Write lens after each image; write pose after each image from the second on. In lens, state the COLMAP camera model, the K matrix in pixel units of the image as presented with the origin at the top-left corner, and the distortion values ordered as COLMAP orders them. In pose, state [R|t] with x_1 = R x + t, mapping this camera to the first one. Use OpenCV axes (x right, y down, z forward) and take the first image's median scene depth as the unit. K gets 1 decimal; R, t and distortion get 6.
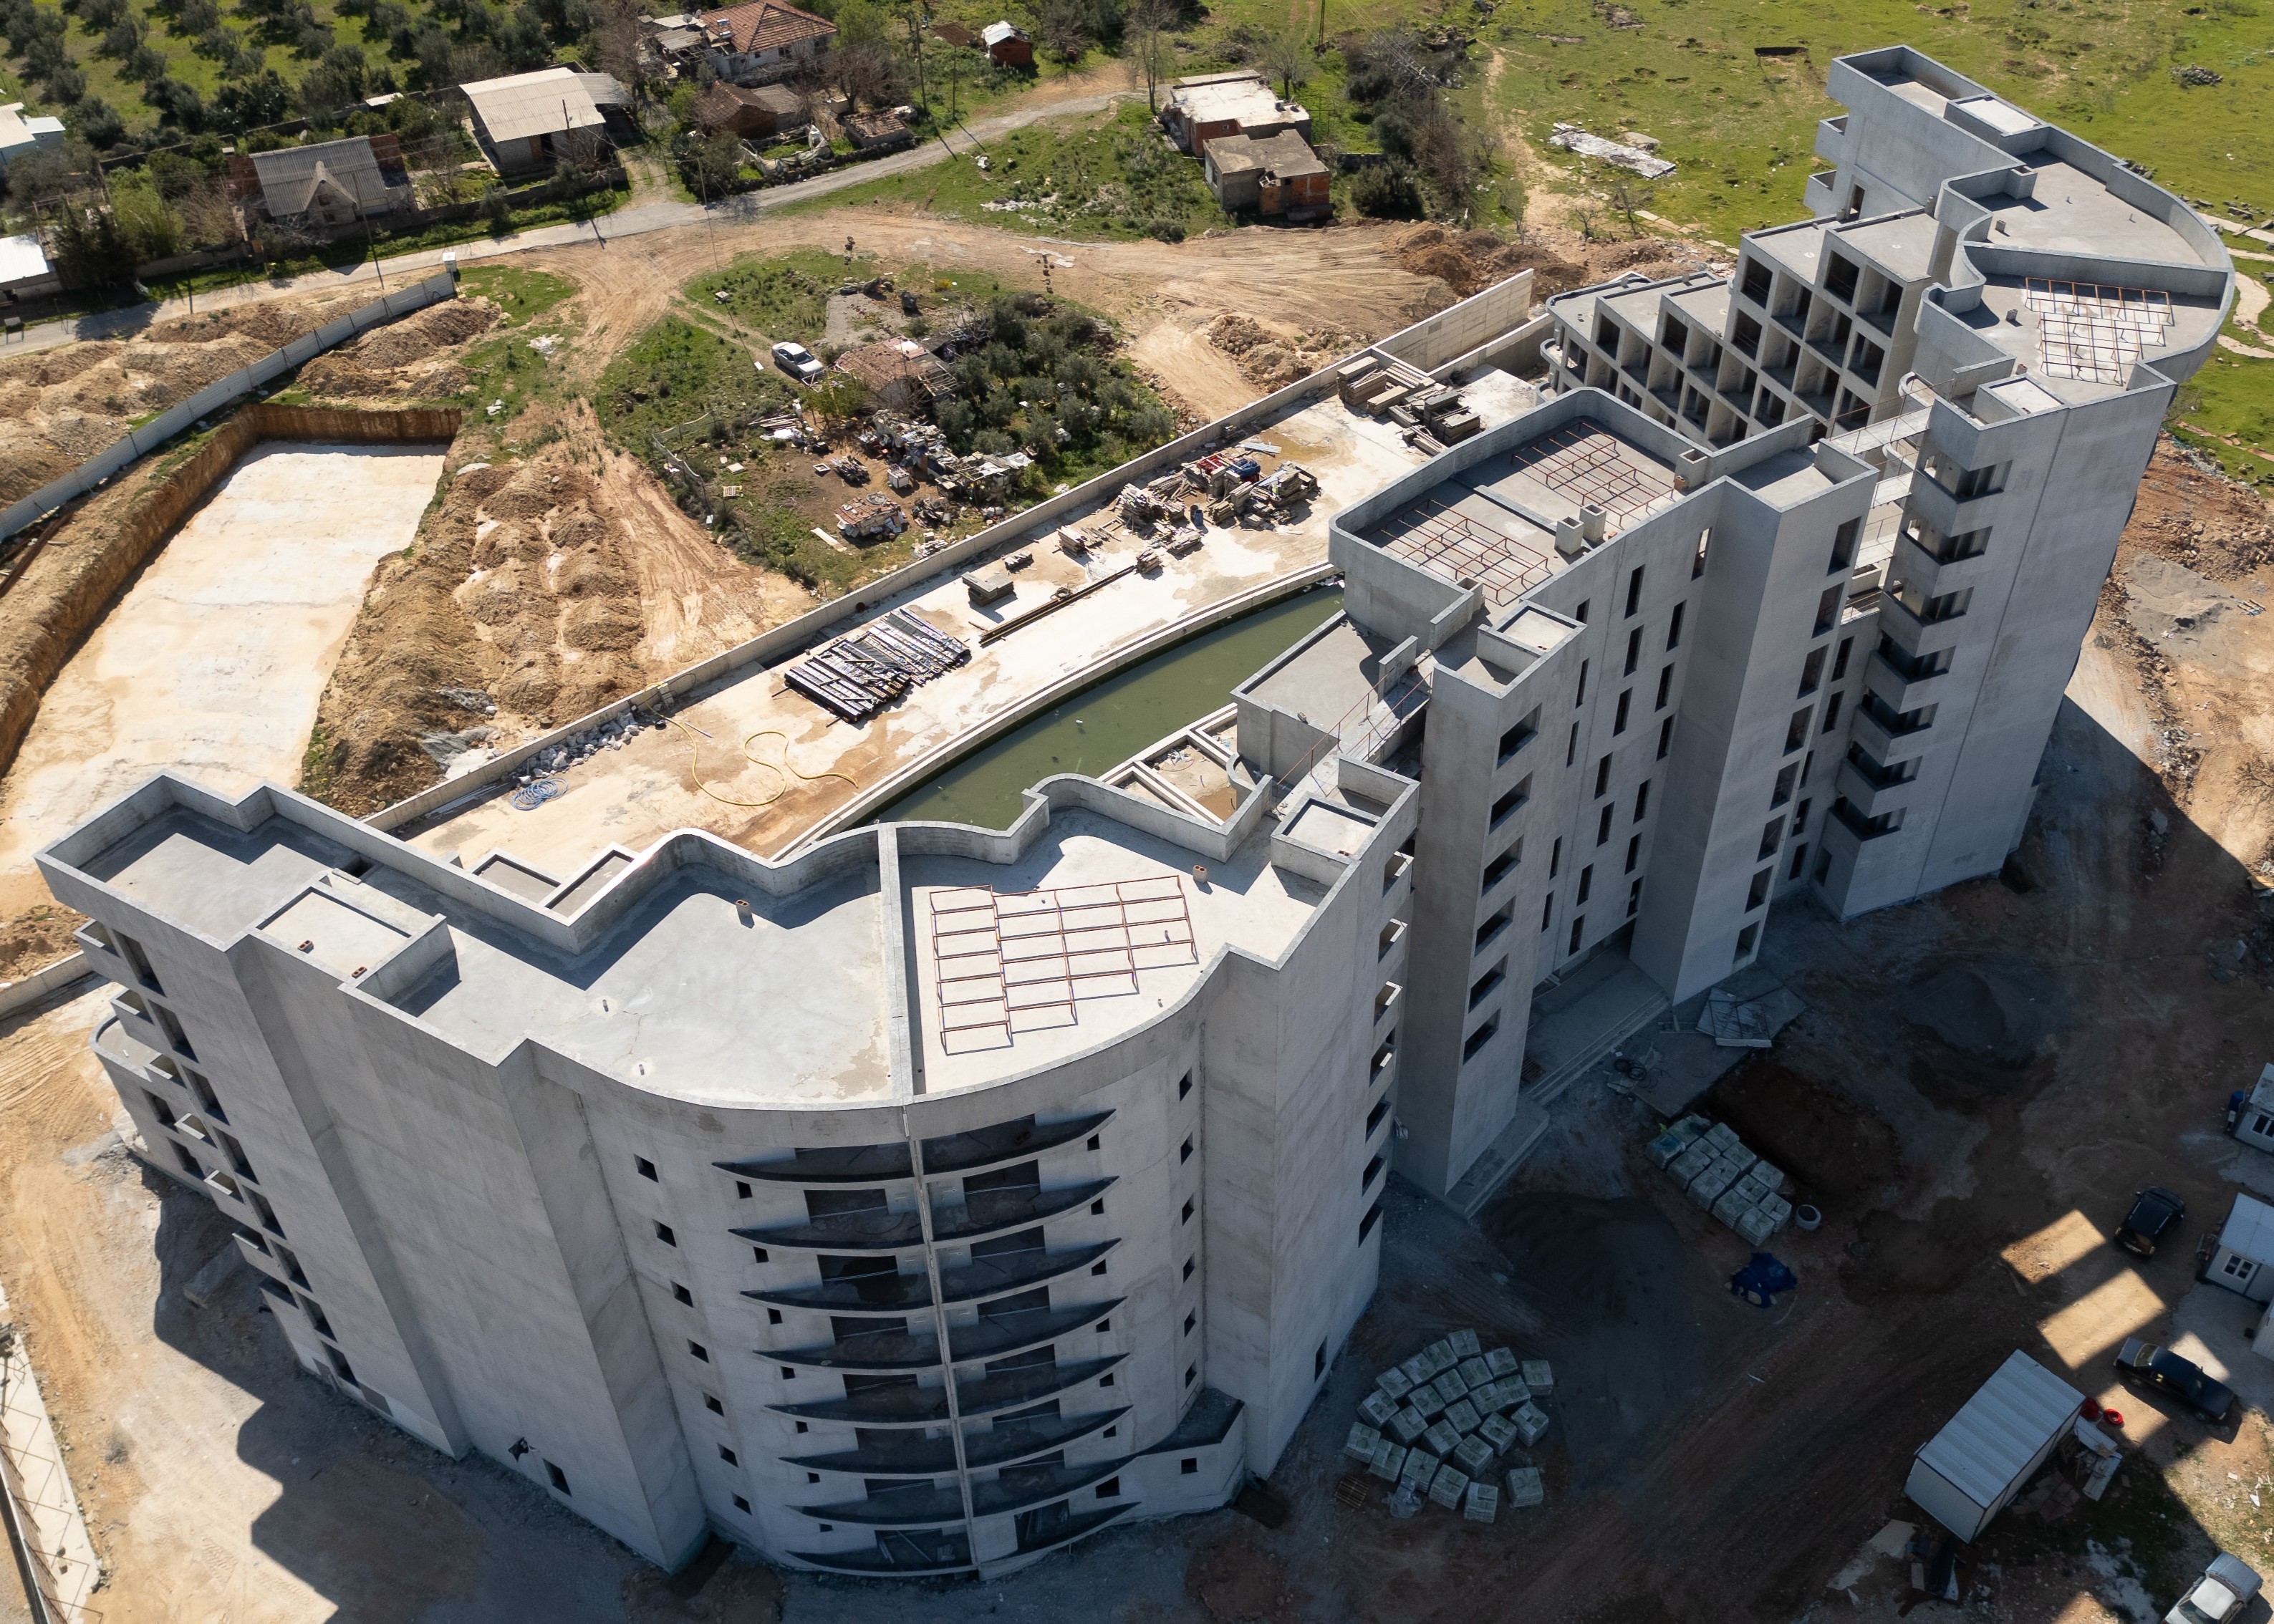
lens RADIAL K [[2058.9, 0, 1151.2], [0, 2058.9, 800.1], [0, 0, 1]] dist [0.067781, -0.017835]
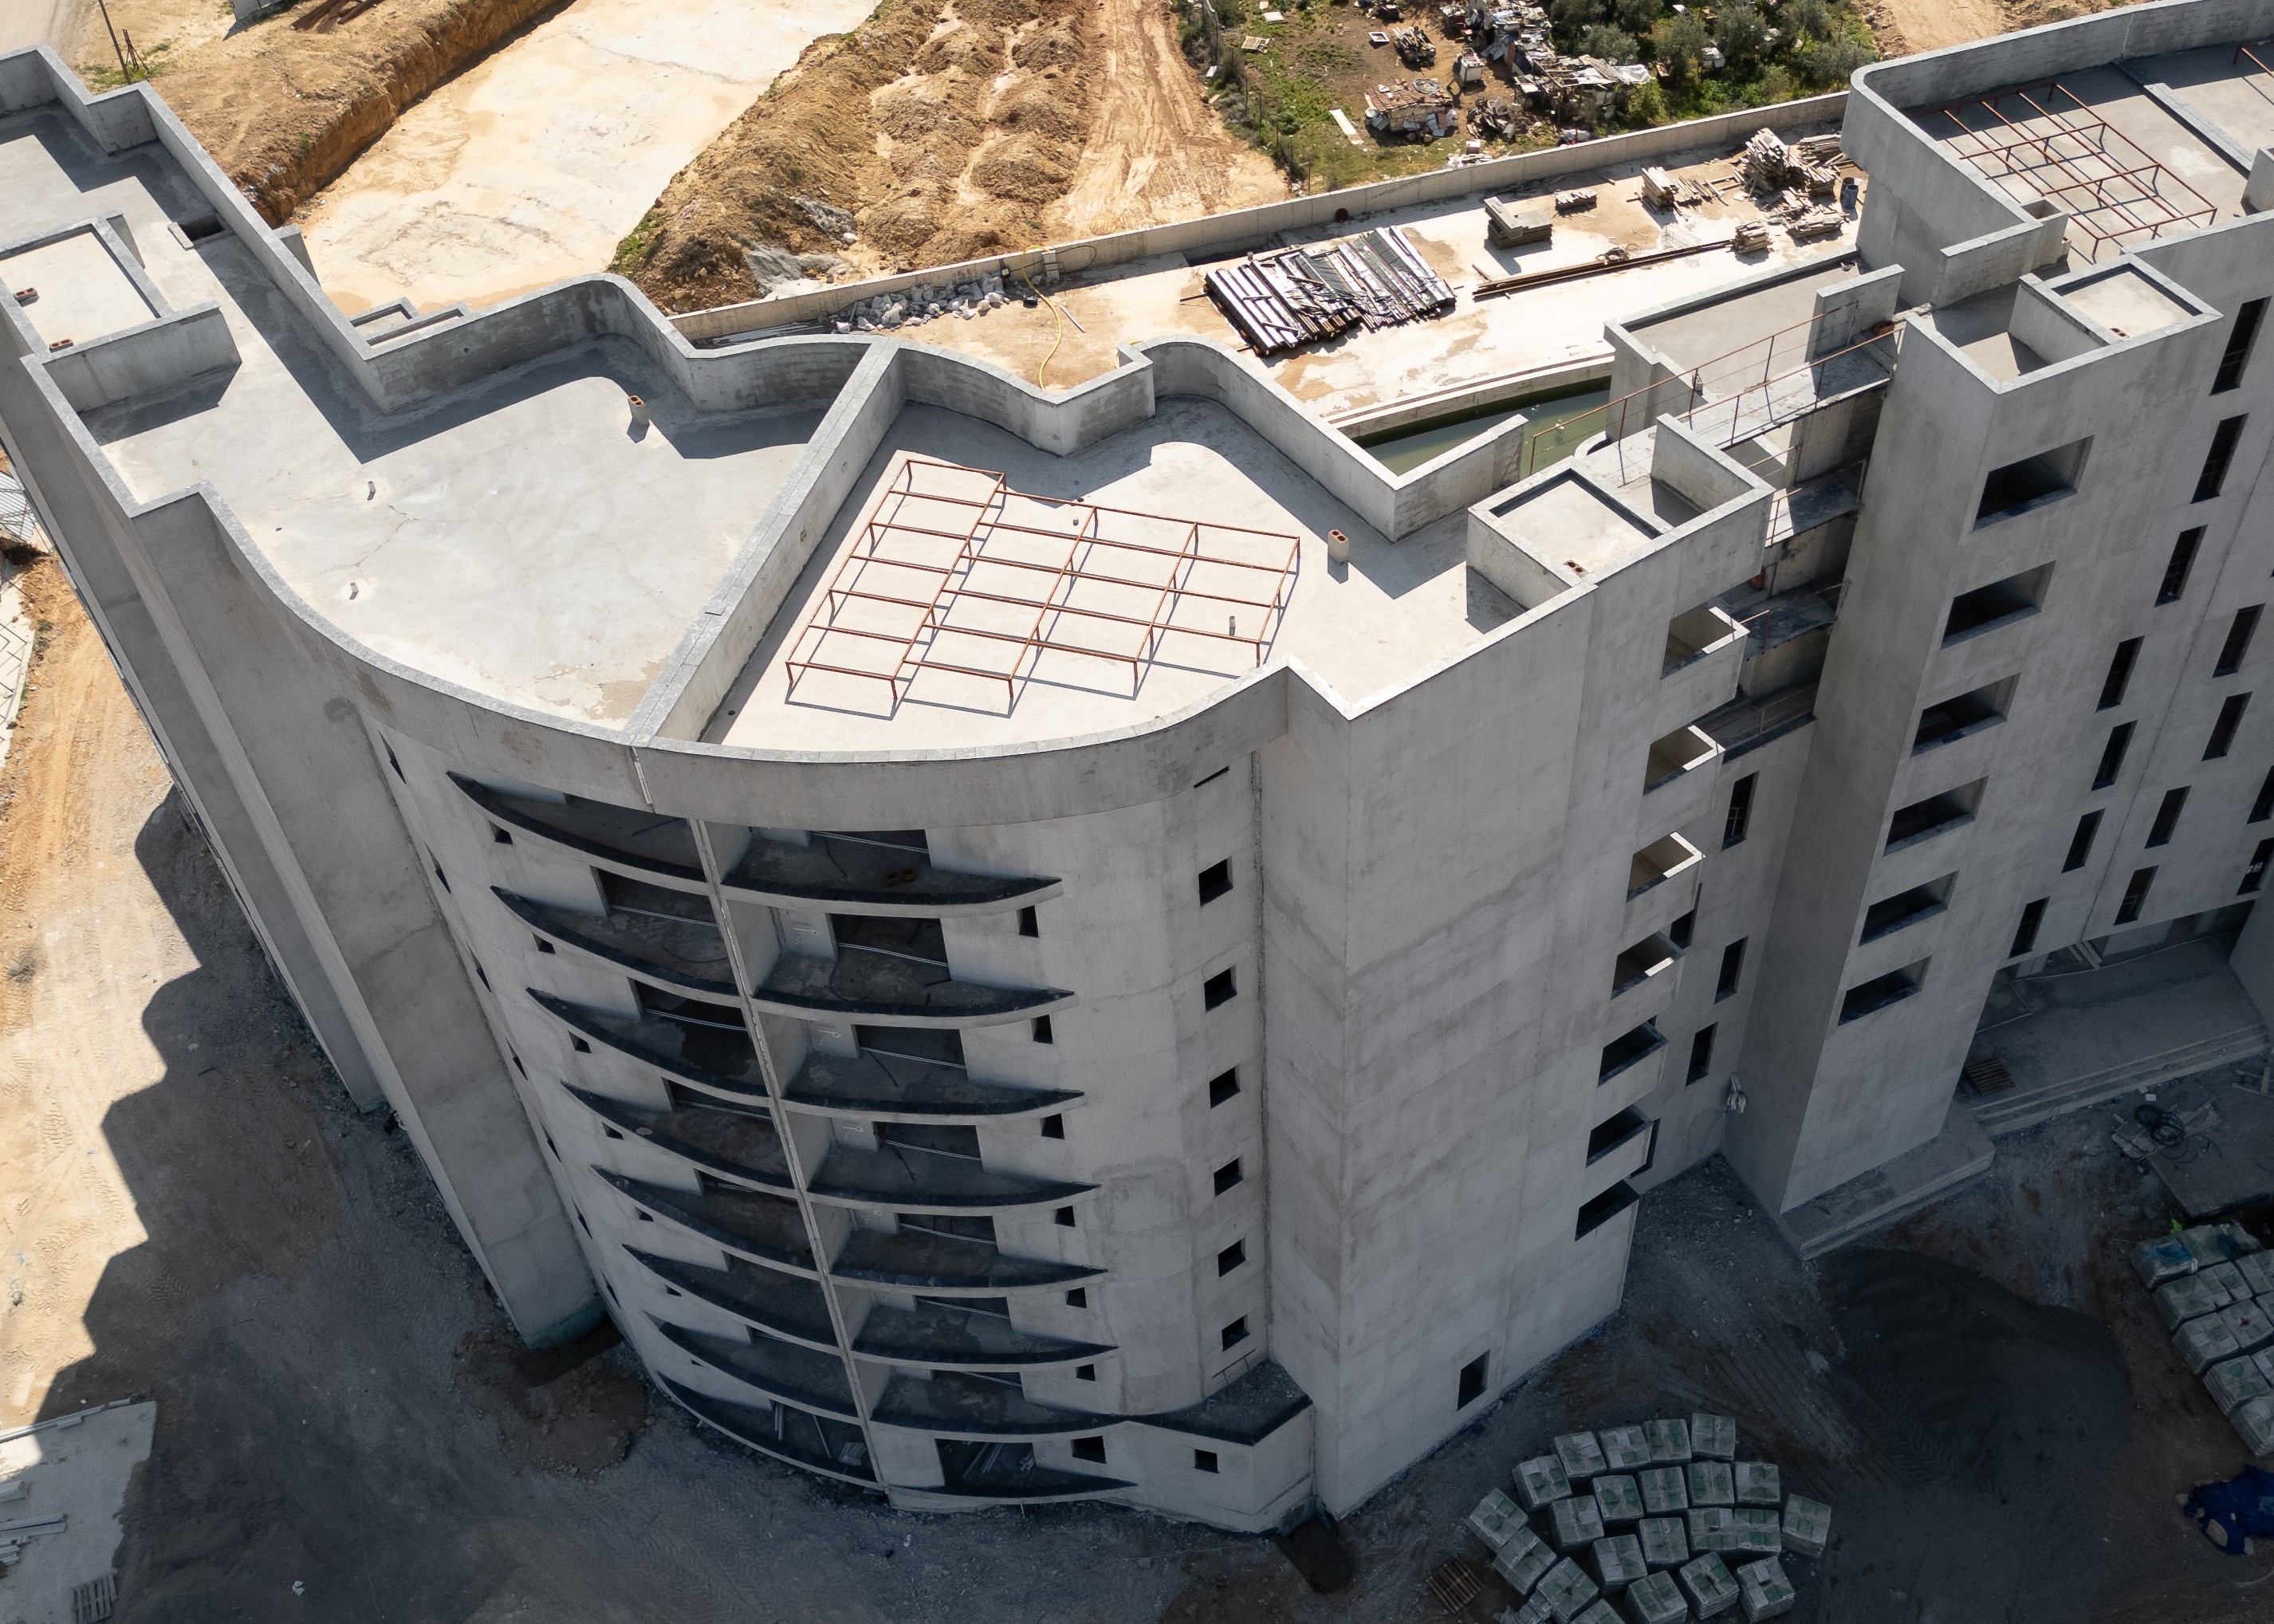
lens RADIAL K [[2264.7, 0, 1263.4], [0, 2264.7, 865.4], [0, 0, 1]] dist [0.056242, 0.000000]
pose [[0.923406, 0.283876, -0.258333, 0.156549], [-0.255024, 0.956775, 0.139800, 0.031130], [0.286852, -0.063211, 0.955887, 0.302117]]
